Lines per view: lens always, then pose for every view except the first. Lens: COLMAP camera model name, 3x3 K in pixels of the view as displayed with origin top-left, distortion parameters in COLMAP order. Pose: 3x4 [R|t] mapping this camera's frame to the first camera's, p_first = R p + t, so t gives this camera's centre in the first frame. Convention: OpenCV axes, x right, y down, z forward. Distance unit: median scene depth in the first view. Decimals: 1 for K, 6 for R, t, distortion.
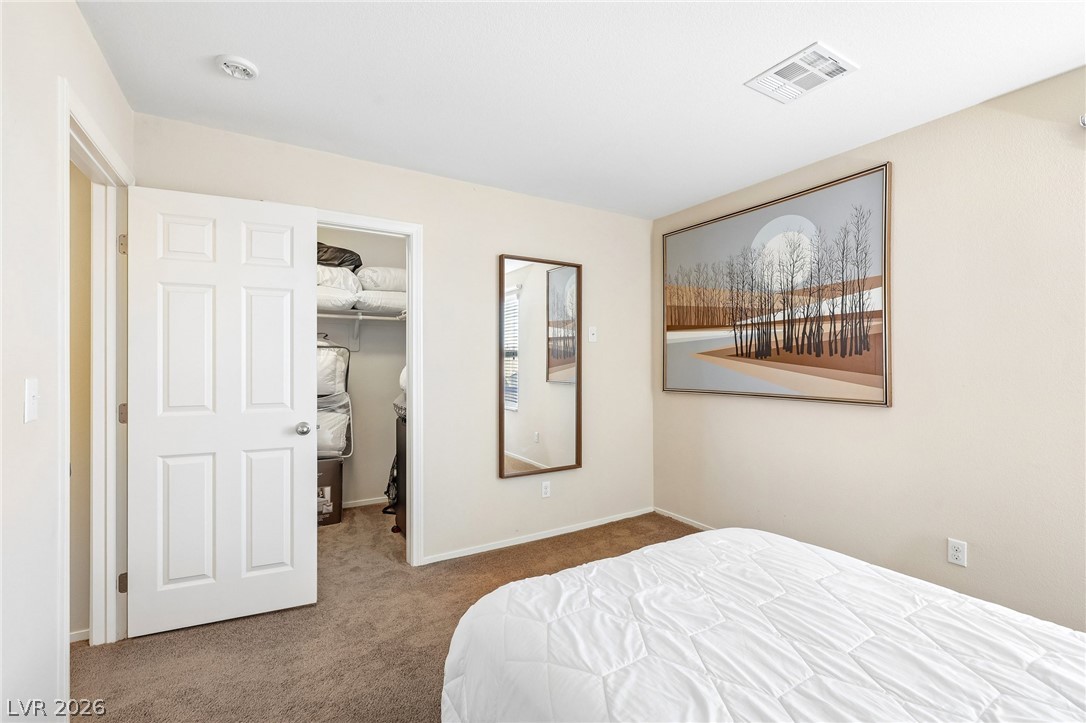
lens RADIAL K [[472.6, 0, 550.1], [0, 472.6, 368.3], [0, 0, 1]] dist [-0.001838, 0.001184]
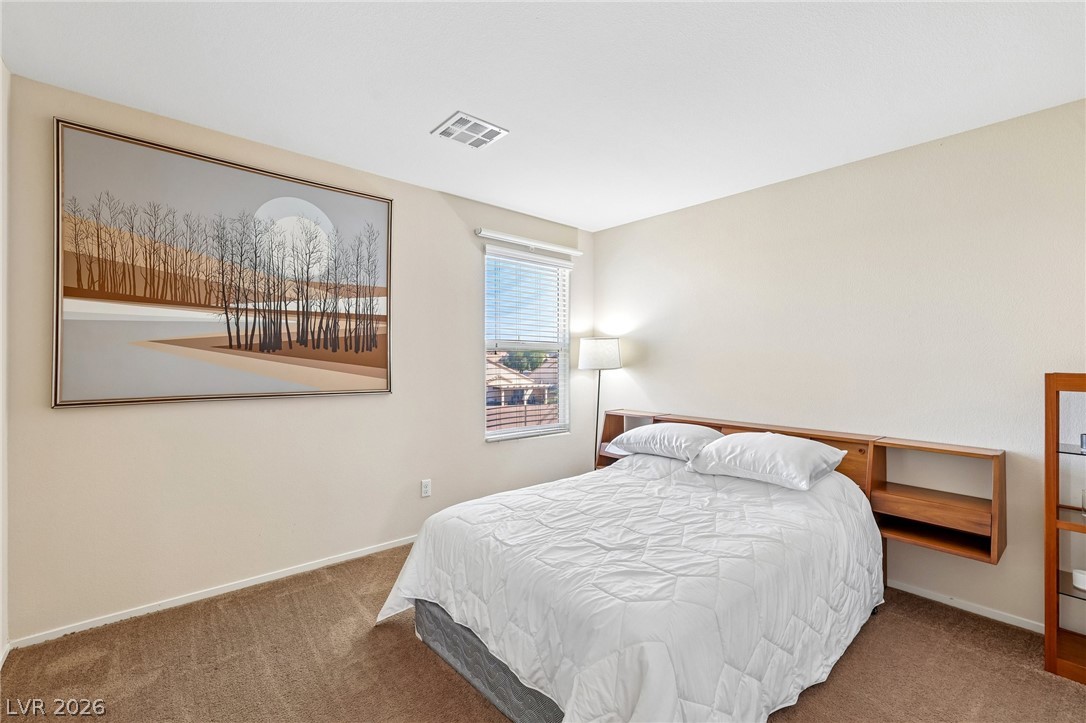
lens RADIAL K [[472.6, 0, 551.1], [0, 472.6, 355.3], [0, 0, 1]] dist [-0.001838, 0.001184]
pose [[-0.182186, 0.012127, 0.983189, -0.514483], [0.003594, 0.999925, -0.011668, -0.002881], [-0.983257, 0.001407, -0.182216, 0.699386]]
